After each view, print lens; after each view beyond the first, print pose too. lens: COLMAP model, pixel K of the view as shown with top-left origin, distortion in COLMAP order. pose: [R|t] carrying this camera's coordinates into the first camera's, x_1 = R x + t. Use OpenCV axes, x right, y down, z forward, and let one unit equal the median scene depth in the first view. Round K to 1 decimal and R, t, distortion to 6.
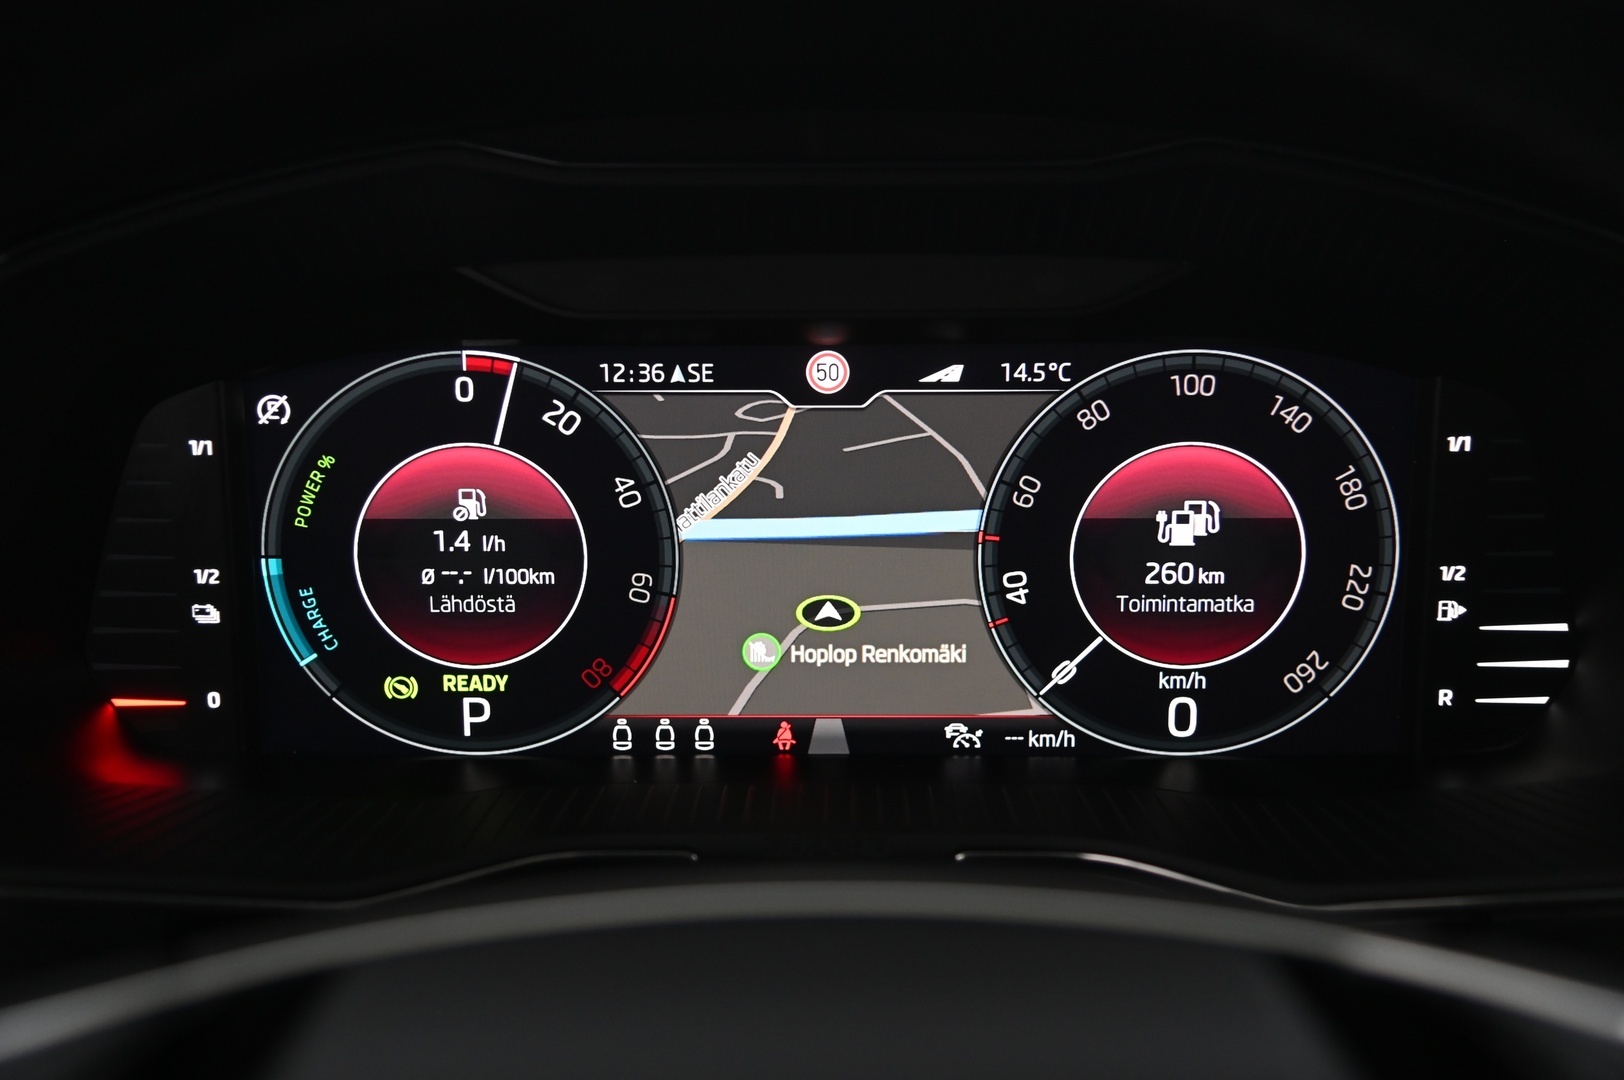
lens RADIAL K [[2334.3, 0, 808.3], [0, 2334.3, 540.7], [0, 0, 1]] dist [0.158553, 0.000000]
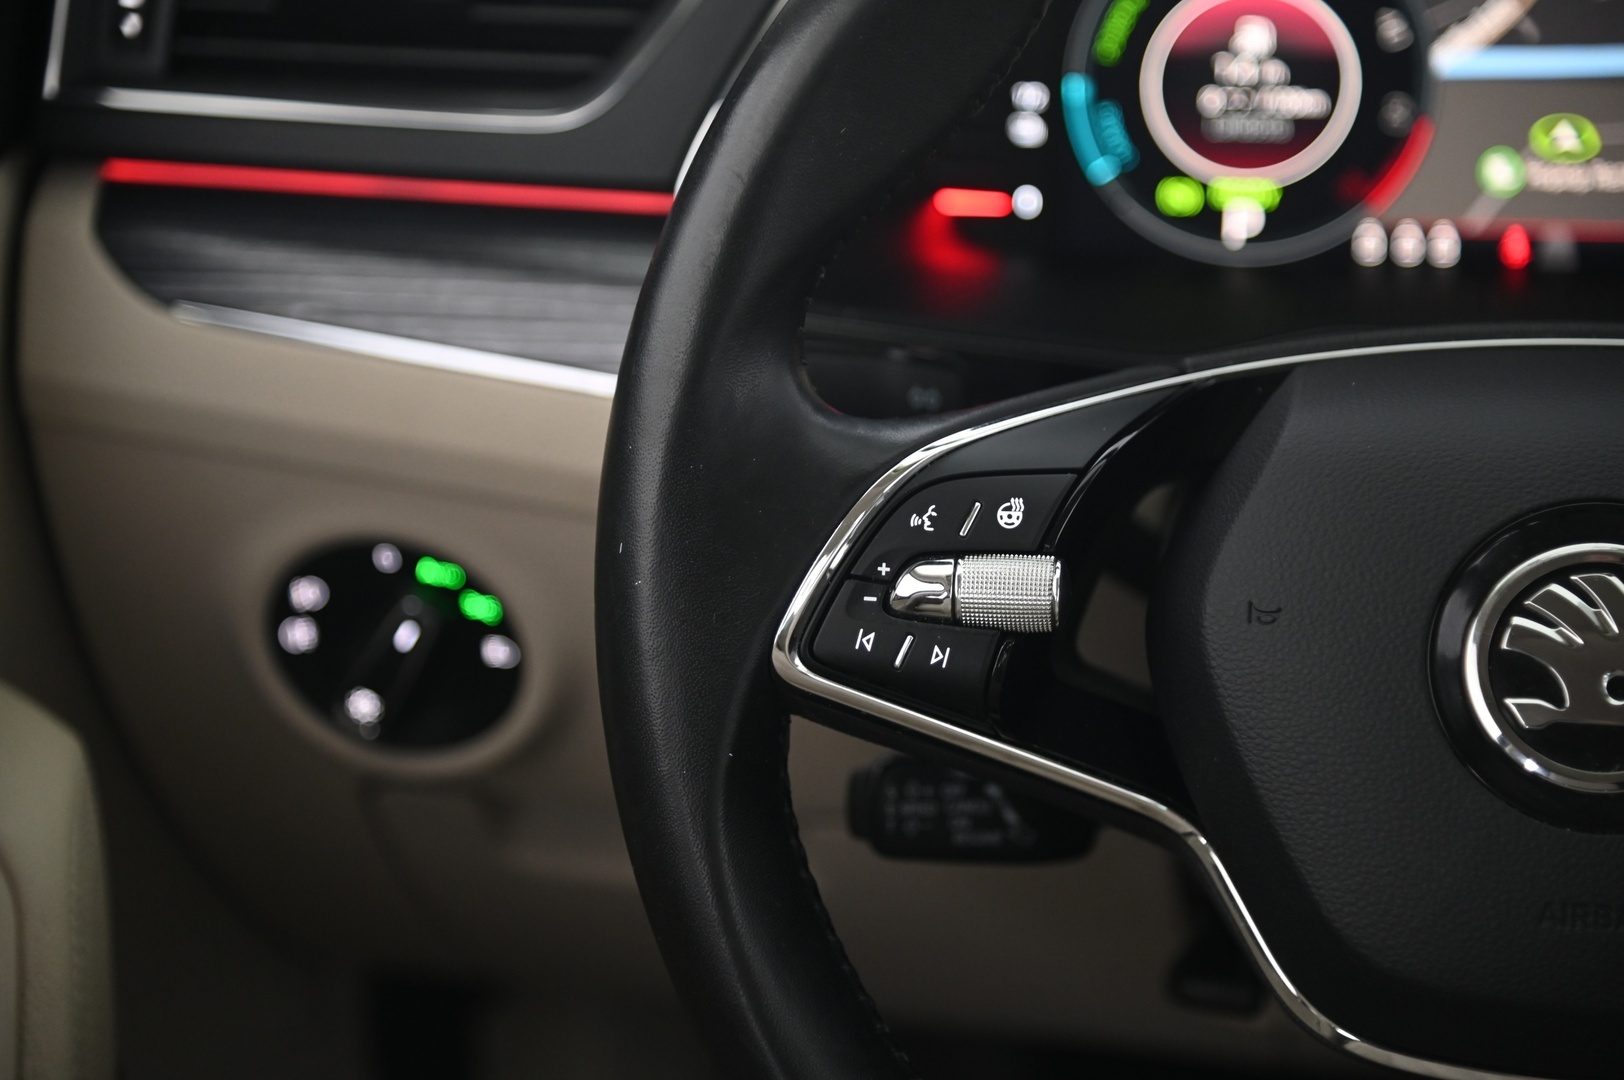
lens RADIAL K [[3877.2, 0, 809.2], [0, 3877.2, 546.7], [0, 0, 1]] dist [0.559928, 0.000000]
pose [[0.992473, 0.045999, -0.113497, -0.128749], [-0.029997, 0.989856, 0.138868, -0.029672], [0.118734, -0.134418, 0.983786, -0.965430]]
